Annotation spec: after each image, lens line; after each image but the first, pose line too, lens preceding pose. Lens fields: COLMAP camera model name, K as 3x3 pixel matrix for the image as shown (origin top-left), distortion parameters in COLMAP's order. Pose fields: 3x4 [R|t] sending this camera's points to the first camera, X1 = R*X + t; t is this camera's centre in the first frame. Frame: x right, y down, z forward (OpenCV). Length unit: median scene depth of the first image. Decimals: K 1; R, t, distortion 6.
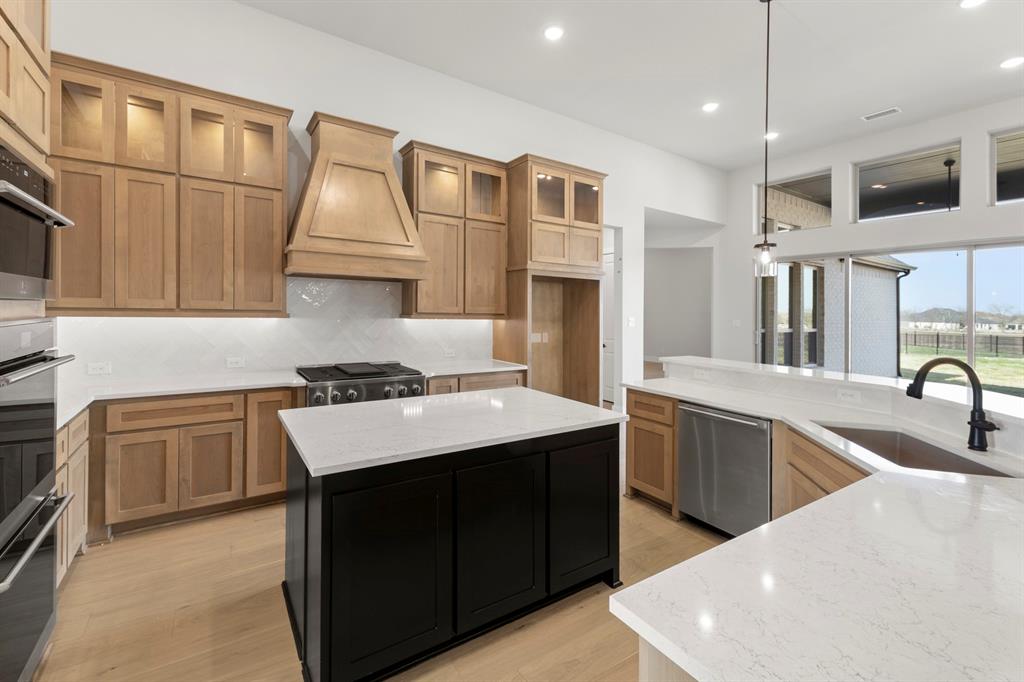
lens RADIAL K [[443.5, 0, 503.1], [0, 443.5, 317.0], [0, 0, 1]] dist [0.015568, -0.001046]
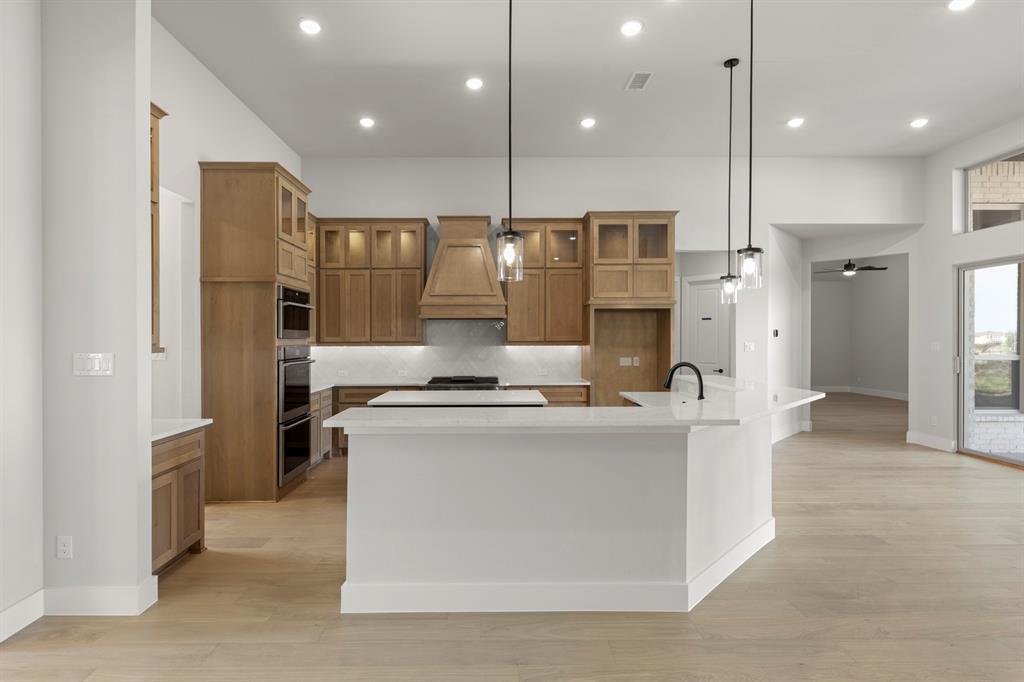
lens RADIAL K [[541.2, 0, 483.1], [0, 541.2, 346.8], [0, 0, 1]] dist [0.014241, 0.001263]
pose [[0.824257, -0.014580, -0.566028, 0.663031], [0.012194, 0.999894, -0.007999, 0.019527], [0.566084, -0.000309, 0.824347, -0.415592]]
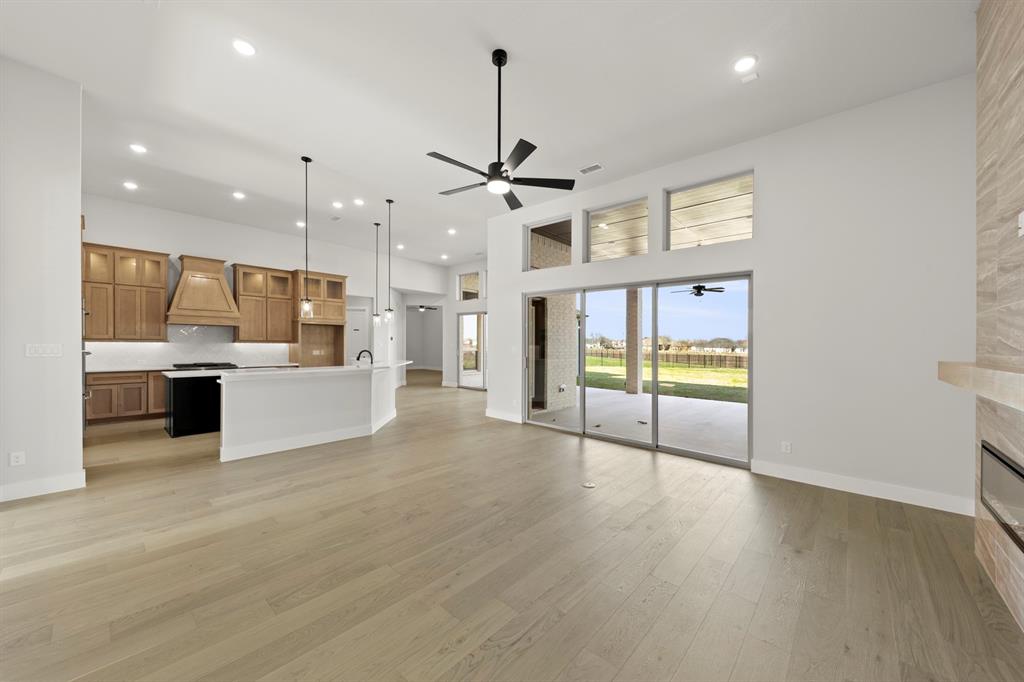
lens RADIAL K [[390.9, 0, 530.7], [0, 390.9, 347.5], [0, 0, 1]] dist [-0.001648, -0.001091]
pose [[0.966638, -0.010115, 0.255948, 0.682176], [0.009381, 0.999948, 0.004090, 0.030494], [-0.255976, -0.001552, 0.966682, -1.204960]]
